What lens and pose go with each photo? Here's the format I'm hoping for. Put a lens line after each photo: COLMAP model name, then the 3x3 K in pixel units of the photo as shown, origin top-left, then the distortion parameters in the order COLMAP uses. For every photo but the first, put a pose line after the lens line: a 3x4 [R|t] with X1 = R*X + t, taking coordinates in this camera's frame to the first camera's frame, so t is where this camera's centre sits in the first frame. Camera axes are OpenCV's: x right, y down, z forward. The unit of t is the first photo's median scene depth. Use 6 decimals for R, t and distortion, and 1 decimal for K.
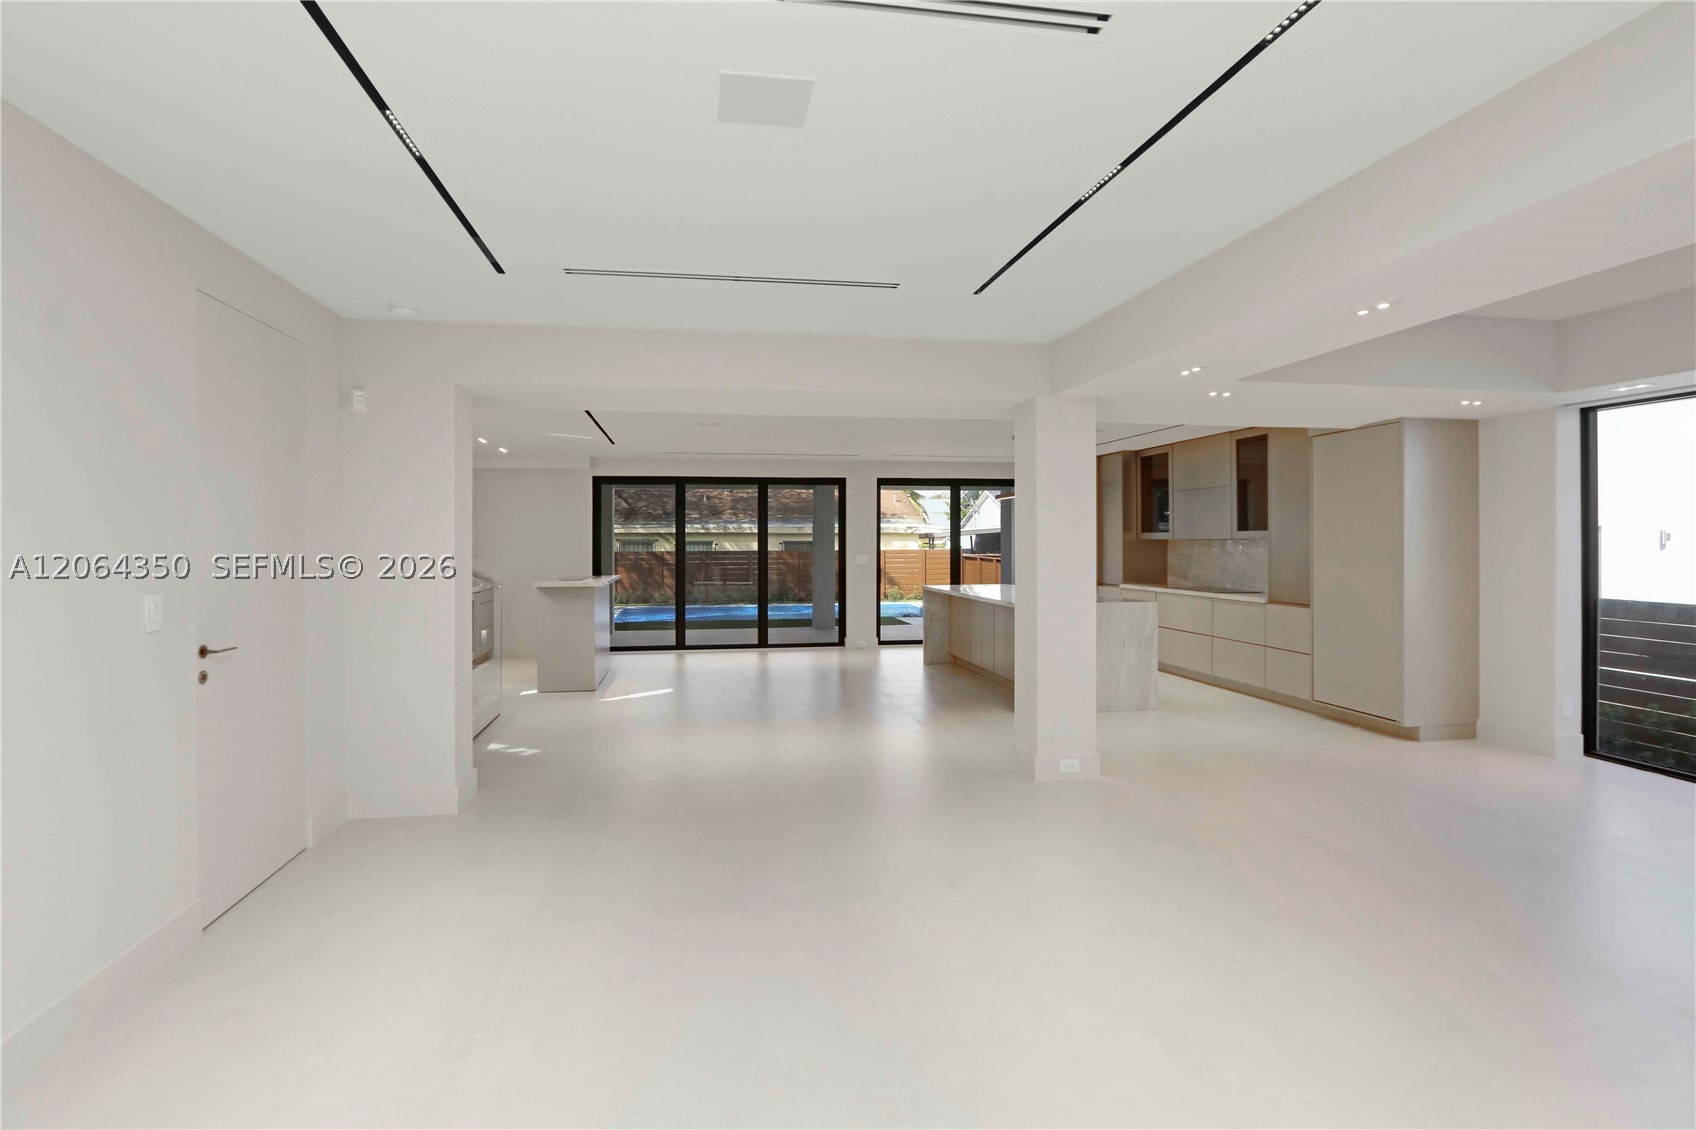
lens RADIAL K [[812.1, 0, 836.0], [0, 812.1, 545.3], [0, 0, 1]] dist [-0.001423, -0.000266]
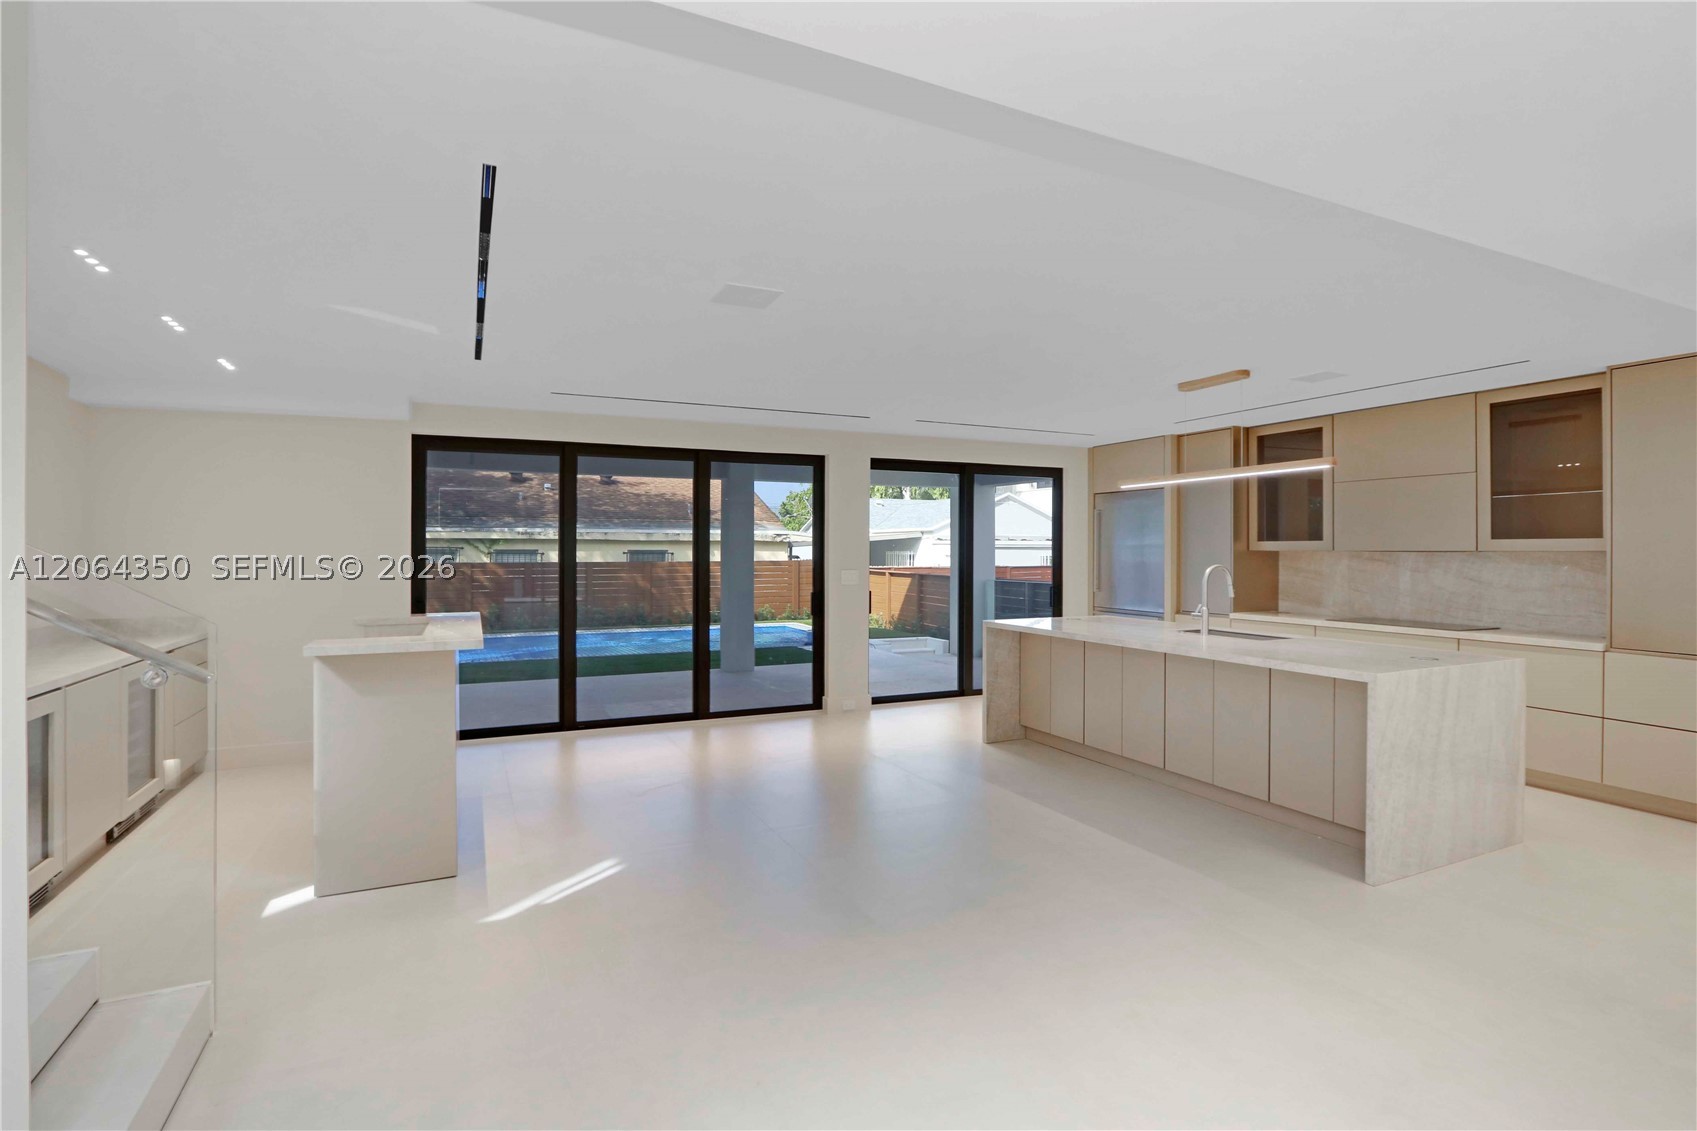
lens RADIAL K [[798.3, 0, 831.5], [0, 798.3, 540.3], [0, 0, 1]] dist [-0.003241, -0.000258]
pose [[0.967831, 0.008951, 0.251442, -0.154367], [-0.004250, 0.999806, -0.019234, -0.000966], [-0.251566, 0.017546, 0.967681, 0.382425]]
